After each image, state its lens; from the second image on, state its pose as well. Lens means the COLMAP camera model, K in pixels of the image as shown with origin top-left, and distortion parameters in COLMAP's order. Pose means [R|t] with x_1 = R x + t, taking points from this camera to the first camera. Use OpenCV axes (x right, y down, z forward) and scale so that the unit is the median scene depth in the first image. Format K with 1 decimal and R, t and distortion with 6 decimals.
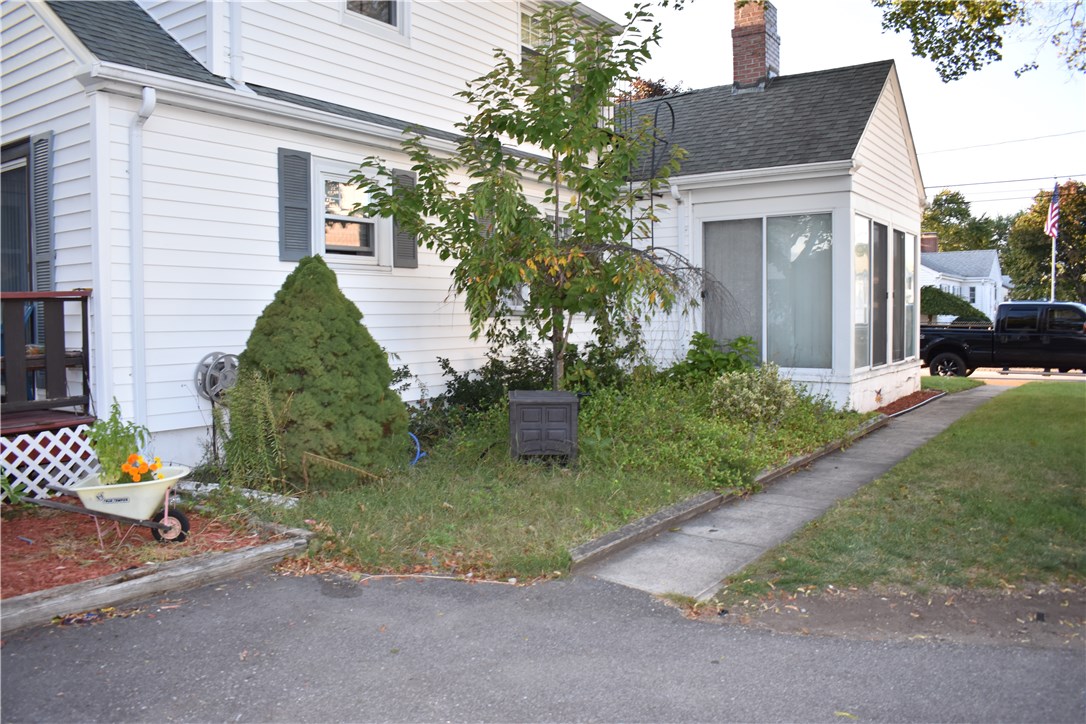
lens RADIAL K [[853.2, 0, 545.1], [0, 853.2, 360.6], [0, 0, 1]] dist [-0.085219, -0.001329]
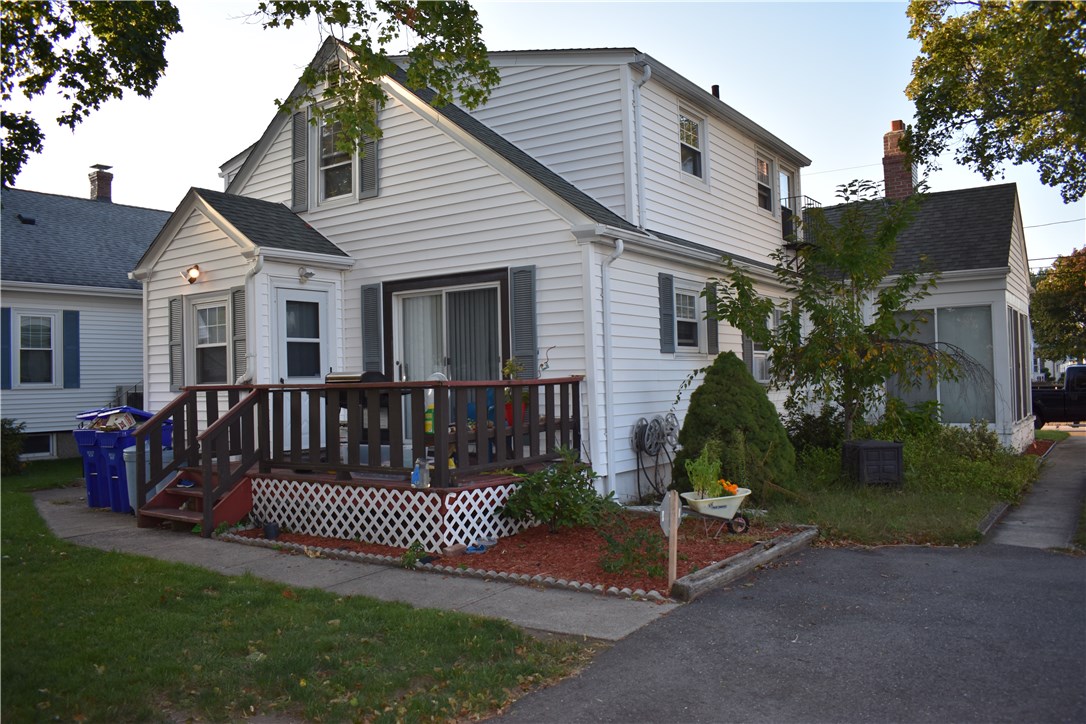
lens RADIAL K [[853.2, 0, 542.3], [0, 853.2, 363.5], [0, 0, 1]] dist [-0.085219, -0.001329]
pose [[0.999905, -0.013759, -0.000887, -0.520337], [0.013660, 0.997317, -0.071919, -0.000181], [0.001875, 0.071900, 0.997410, -0.425248]]
